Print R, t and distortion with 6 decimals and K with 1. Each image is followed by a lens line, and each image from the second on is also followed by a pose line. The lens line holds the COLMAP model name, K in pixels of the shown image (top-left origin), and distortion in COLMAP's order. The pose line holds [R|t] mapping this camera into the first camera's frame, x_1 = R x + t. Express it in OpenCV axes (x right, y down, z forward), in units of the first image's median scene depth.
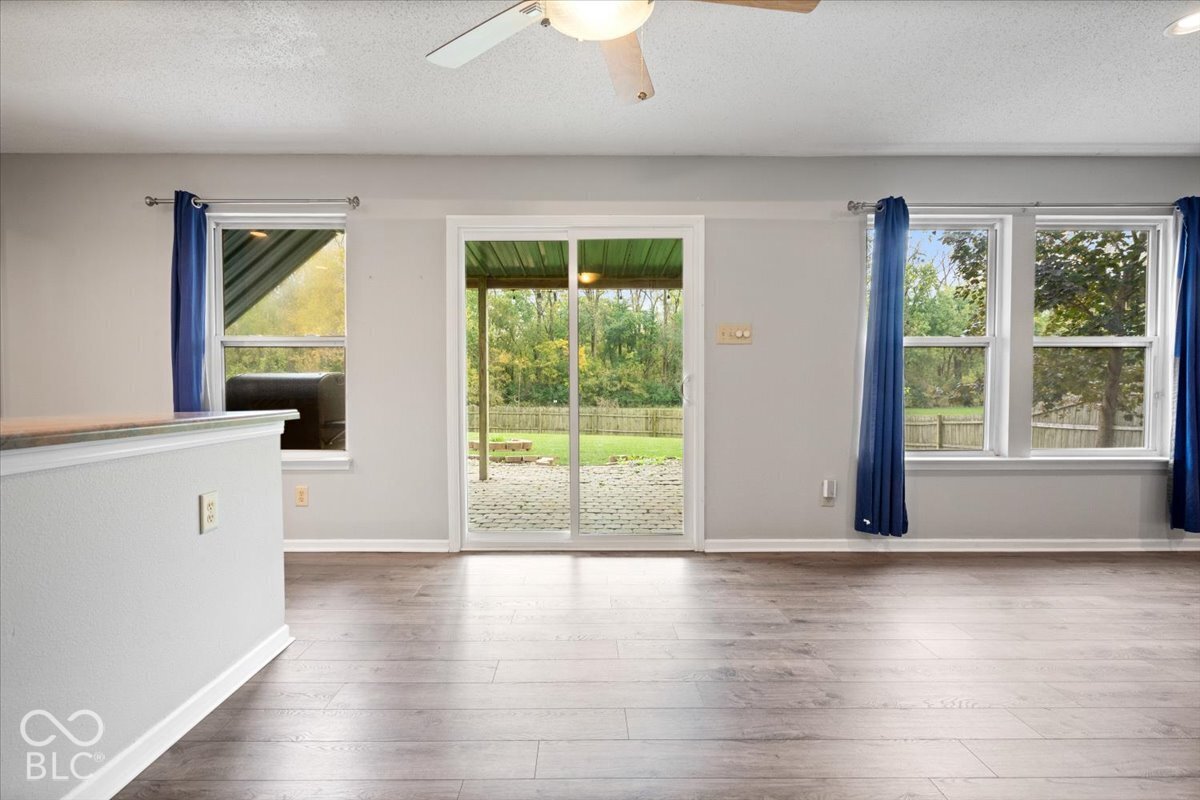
lens RADIAL K [[551.5, 0, 581.0], [0, 551.5, 395.3], [0, 0, 1]] dist [-0.000145, 0.000147]
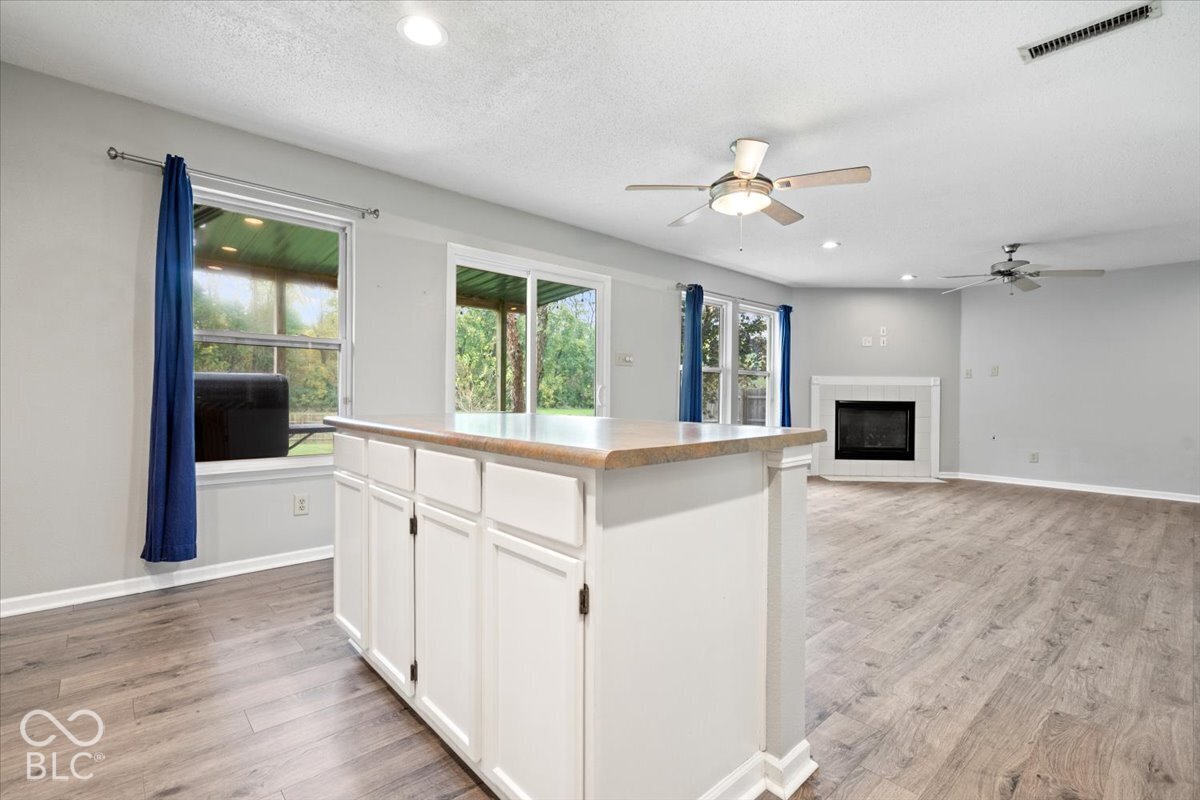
lens RADIAL K [[548.5, 0, 600.0], [0, 548.5, 400.0], [0, 0, 1]] dist [-0.000696, 0.000153]
pose [[0.739316, 0.002421, 0.673354, -0.767492], [-0.003681, 0.999993, 0.000446, -0.000702], [-0.673349, -0.002808, 0.739320, -0.052808]]
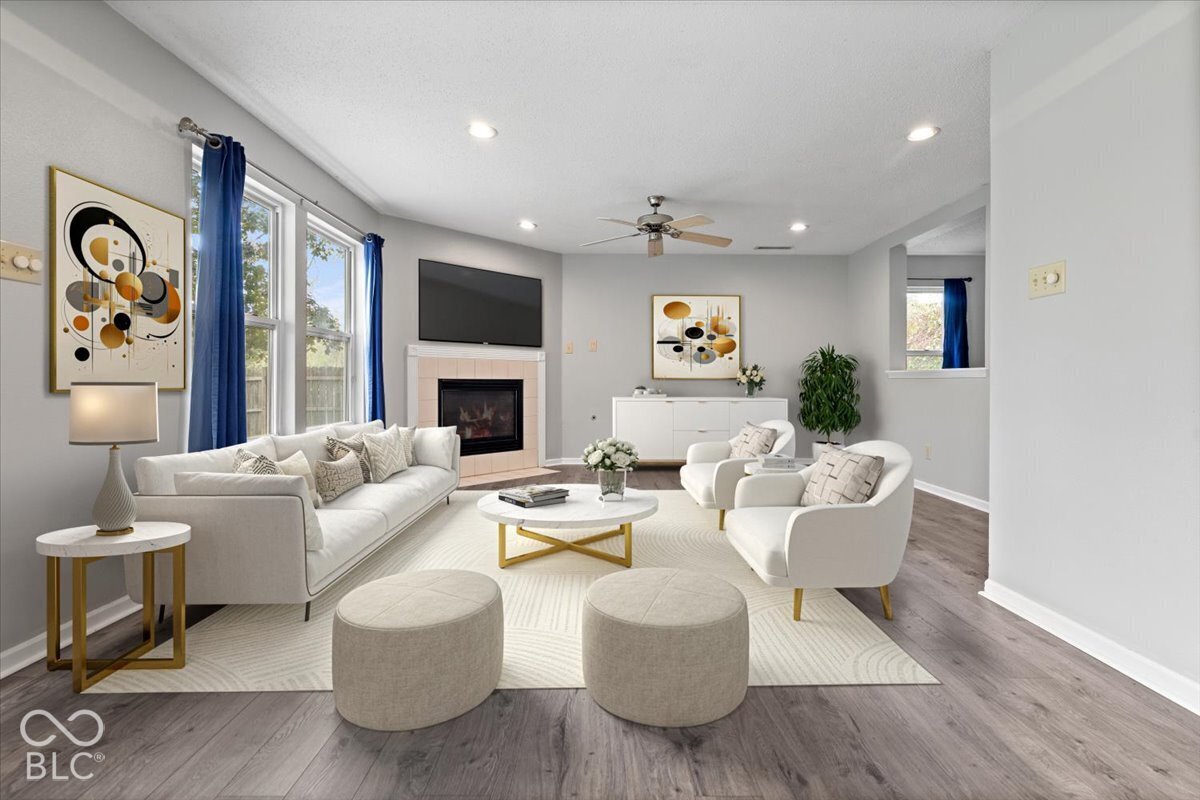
lens RADIAL K [[555.5, 0, 602.3], [0, 555.5, 379.7], [0, 0, 1]] dist [0.001179, 0.000744]
pose [[-0.003825, 0.003237, 0.999987, -0.259403], [0.009764, 0.999947, -0.003200, 0.010455], [-0.999945, 0.009752, -0.003857, 0.431693]]
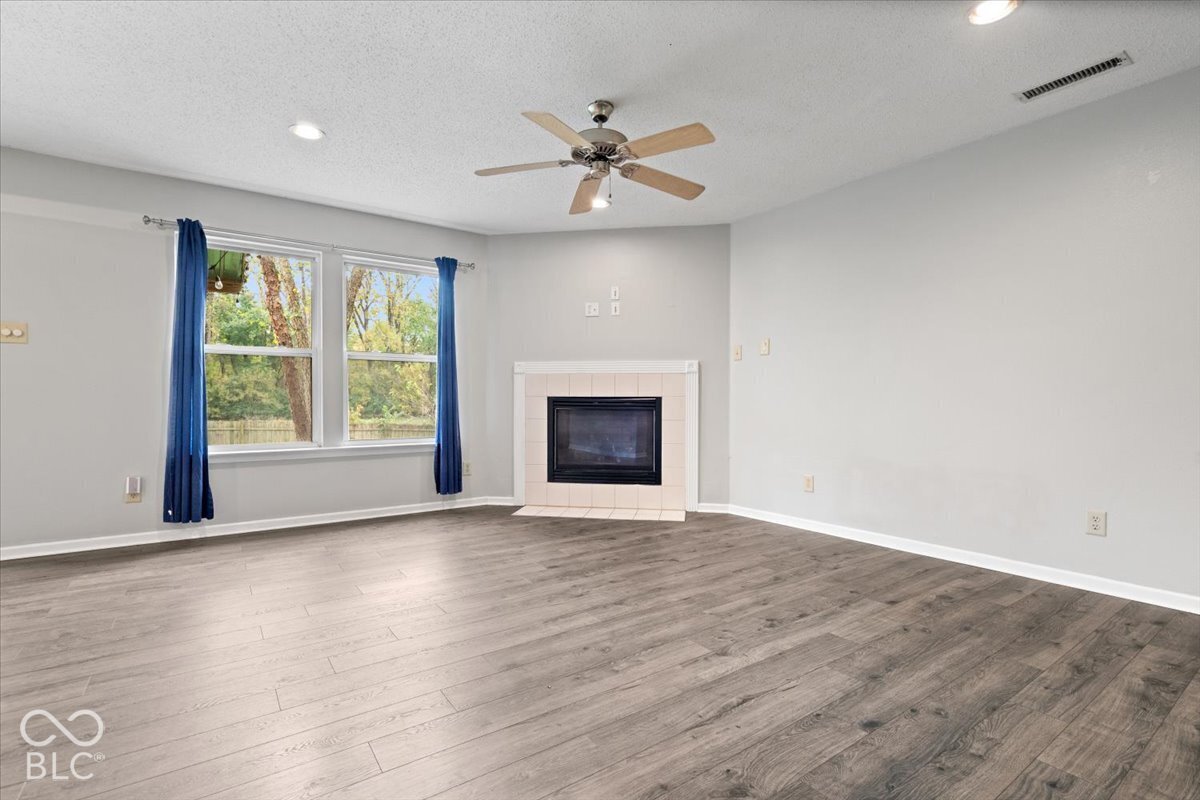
lens RADIAL K [[558.4, 0, 596.4], [0, 558.4, 412.0], [0, 0, 1]] dist [-0.001037, 0.000007]
pose [[0.818763, -0.011870, 0.574009, 0.563964], [0.005371, 0.999901, 0.013017, 0.019835], [-0.574106, -0.007575, 0.818746, -0.379335]]
